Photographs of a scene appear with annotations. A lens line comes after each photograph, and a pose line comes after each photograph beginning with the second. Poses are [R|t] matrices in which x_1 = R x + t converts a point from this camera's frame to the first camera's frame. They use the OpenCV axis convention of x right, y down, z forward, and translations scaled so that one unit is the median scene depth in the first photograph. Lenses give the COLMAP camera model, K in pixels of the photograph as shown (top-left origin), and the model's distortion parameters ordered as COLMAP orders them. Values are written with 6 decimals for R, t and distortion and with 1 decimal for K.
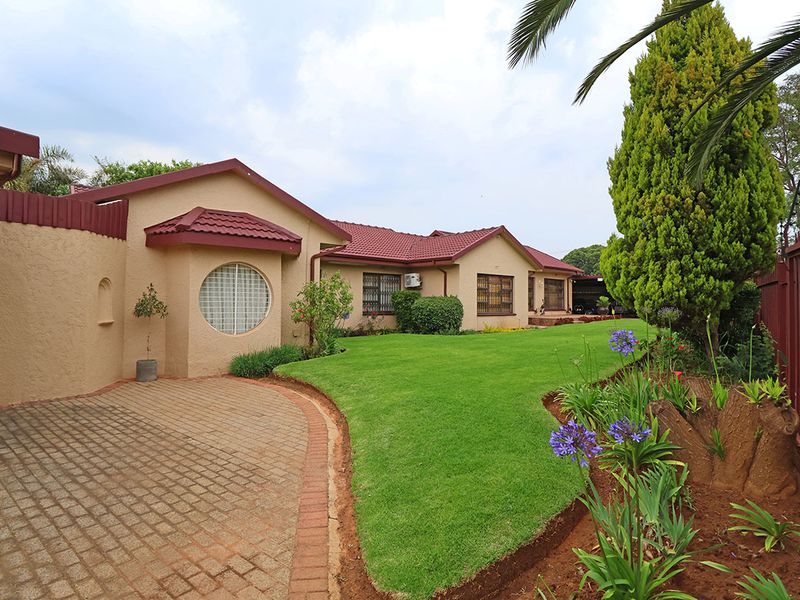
lens RADIAL K [[414.3, 0, 403.3], [0, 414.3, 296.1], [0, 0, 1]] dist [0.000805, -0.017436]
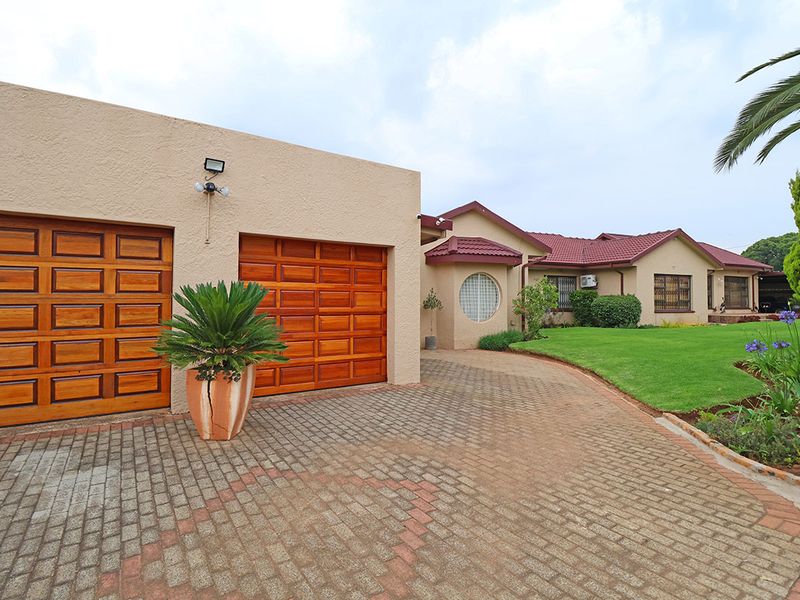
lens RADIAL K [[414.3, 0, 403.3], [0, 414.3, 296.1], [0, 0, 1]] dist [0.000805, -0.017436]
pose [[0.946909, -0.008144, -0.321399, -0.097083], [0.007776, 0.999967, -0.002428, 0.001760], [0.321408, -0.000200, 0.946941, -0.244238]]
